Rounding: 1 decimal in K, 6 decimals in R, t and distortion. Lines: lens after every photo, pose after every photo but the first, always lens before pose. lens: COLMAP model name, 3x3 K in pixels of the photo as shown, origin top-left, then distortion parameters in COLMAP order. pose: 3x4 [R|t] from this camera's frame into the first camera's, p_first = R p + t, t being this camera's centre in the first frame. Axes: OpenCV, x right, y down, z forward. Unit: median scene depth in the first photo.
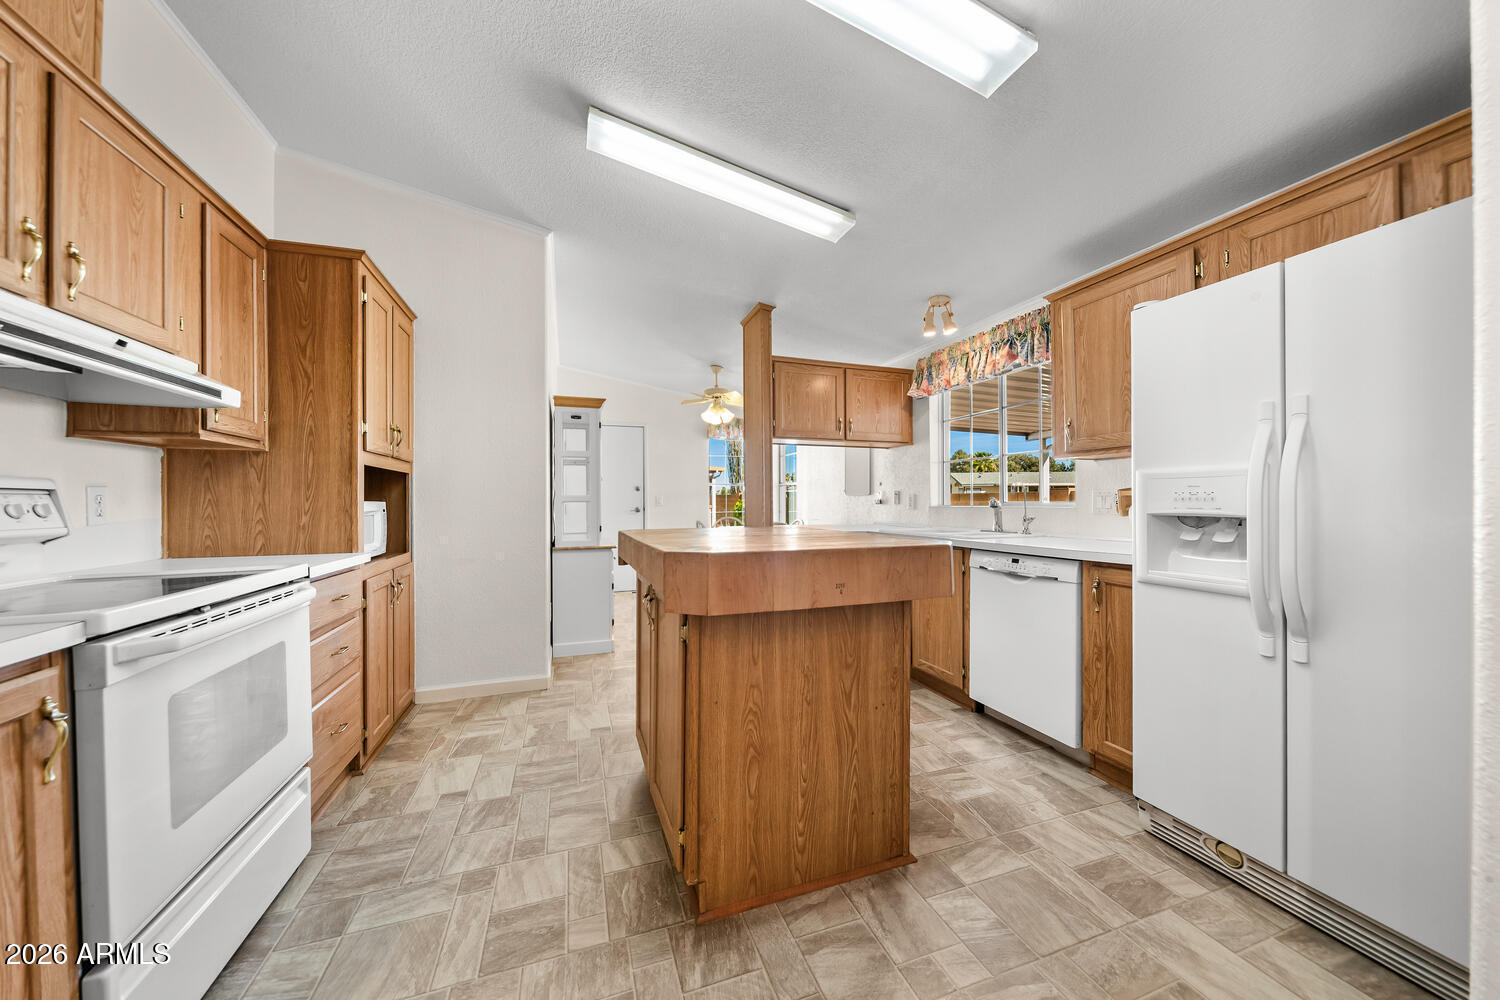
lens RADIAL K [[515.1, 0, 756.1], [0, 515.1, 514.1], [0, 0, 1]] dist [-0.001204, -0.000315]
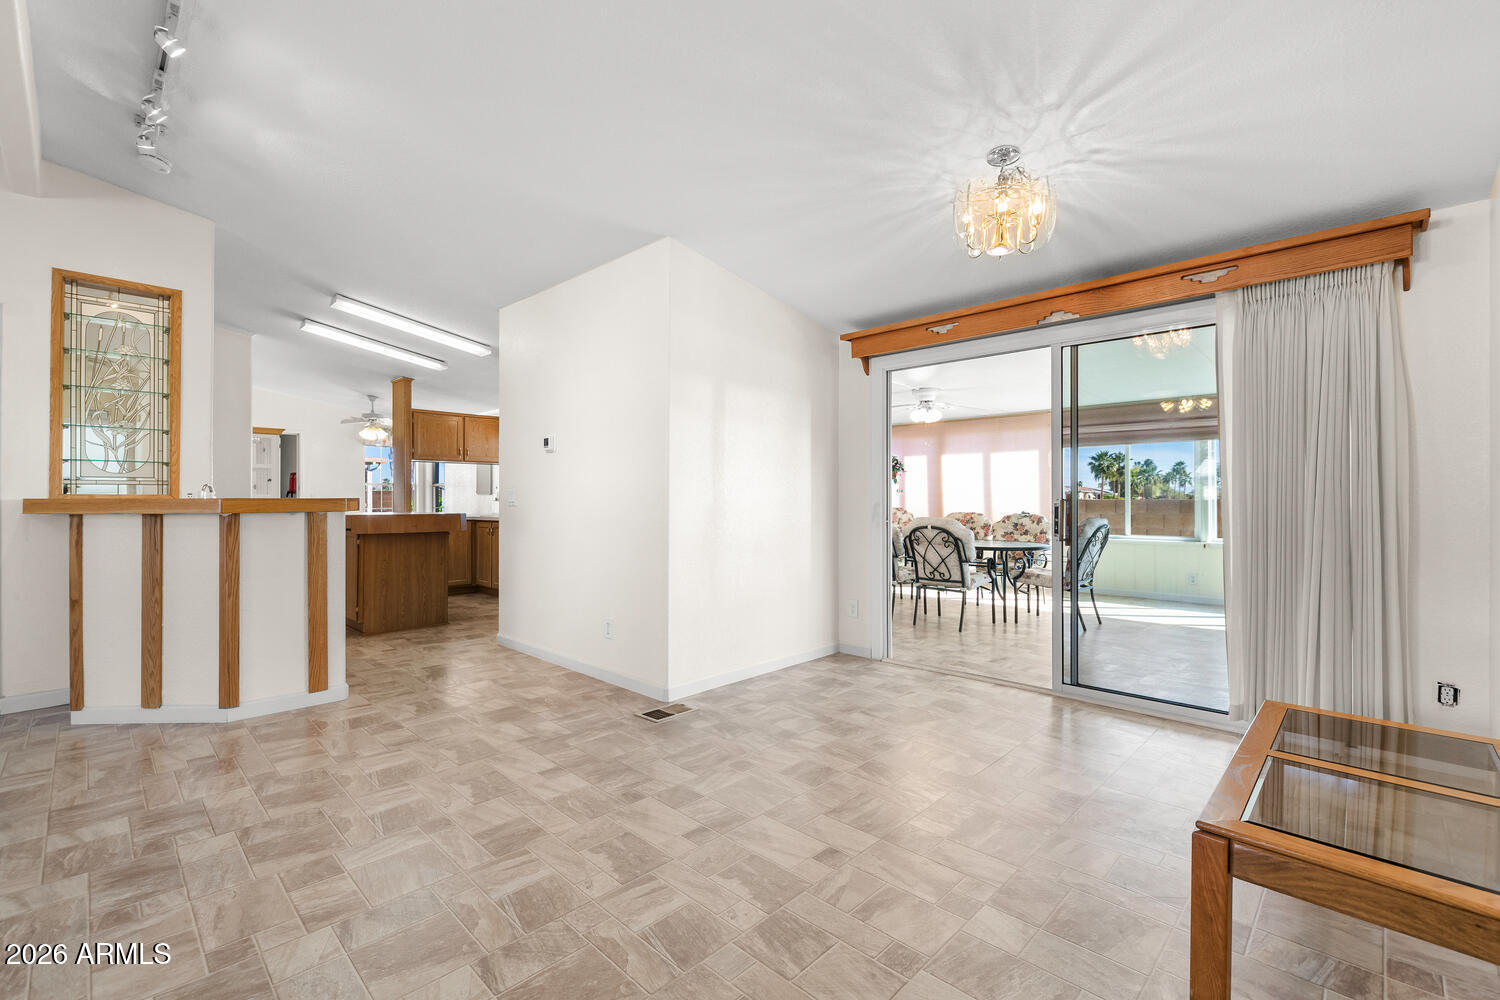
lens RADIAL K [[647.4, 0, 750.0], [0, 647.4, 500.0], [0, 0, 1]] dist [-0.003075, -0.000501]
pose [[0.900433, 0.006416, 0.434948, 0.105724], [0.002485, 0.999799, -0.019893, 0.023041], [-0.434988, 0.018993, 0.900236, -1.295171]]
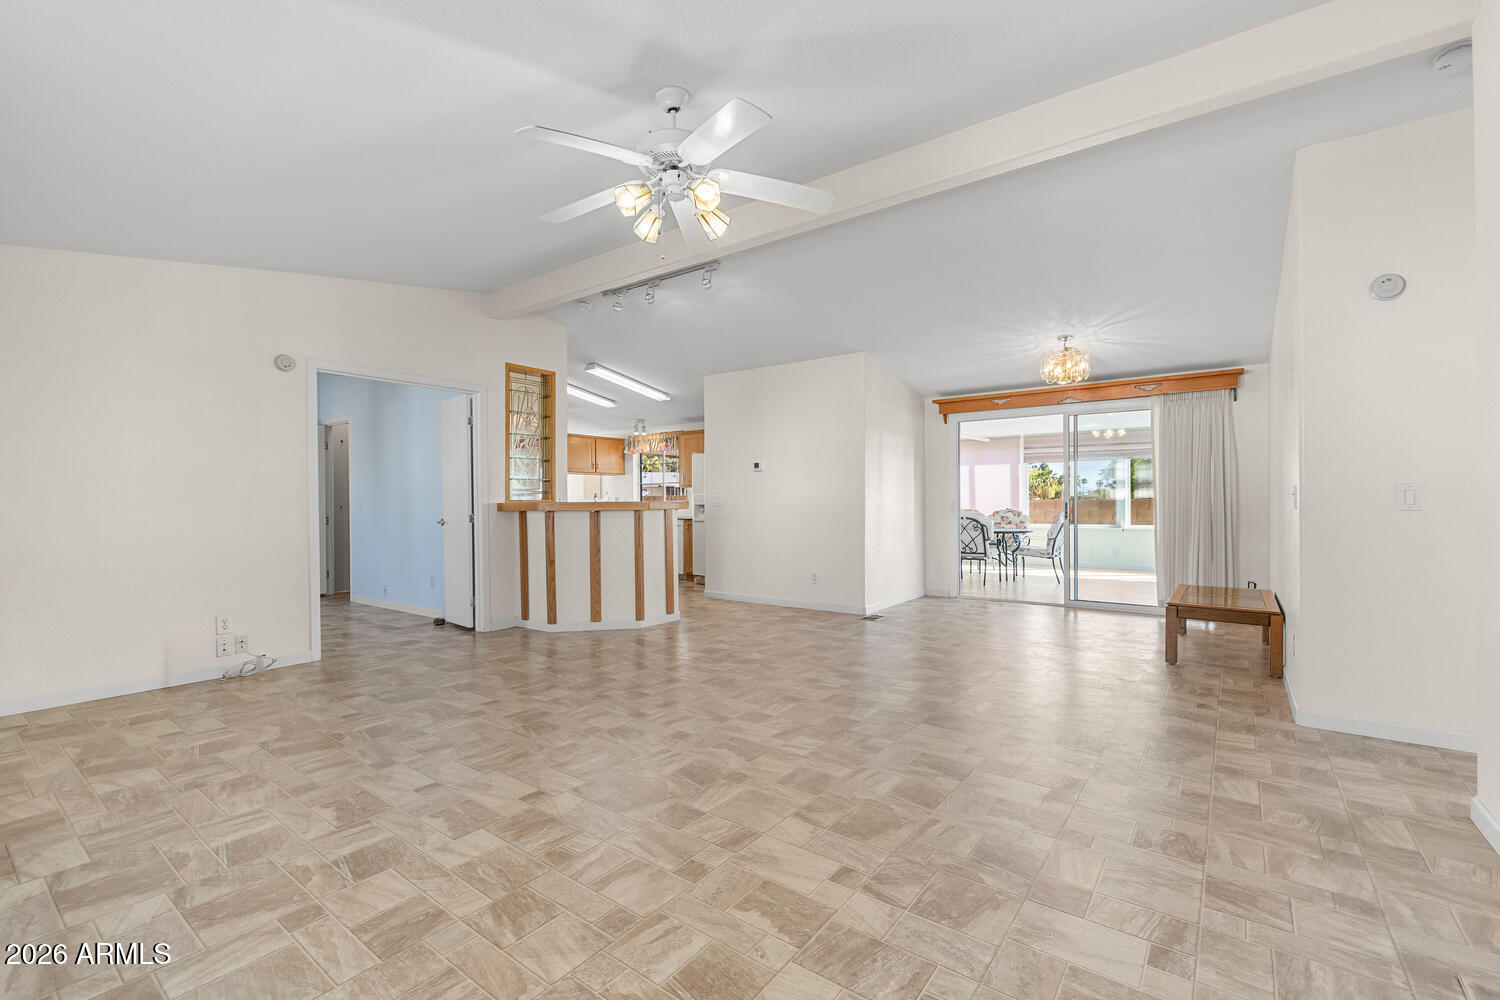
lens RADIAL K [[646.5, 0, 751.7], [0, 646.5, 506.9], [0, 0, 1]] dist [-0.001426, -0.000676]
pose [[0.836982, -0.003783, 0.547217, -0.780700], [0.012332, 0.999853, -0.011950, 0.036326], [-0.547091, 0.016750, 0.836906, -1.642219]]
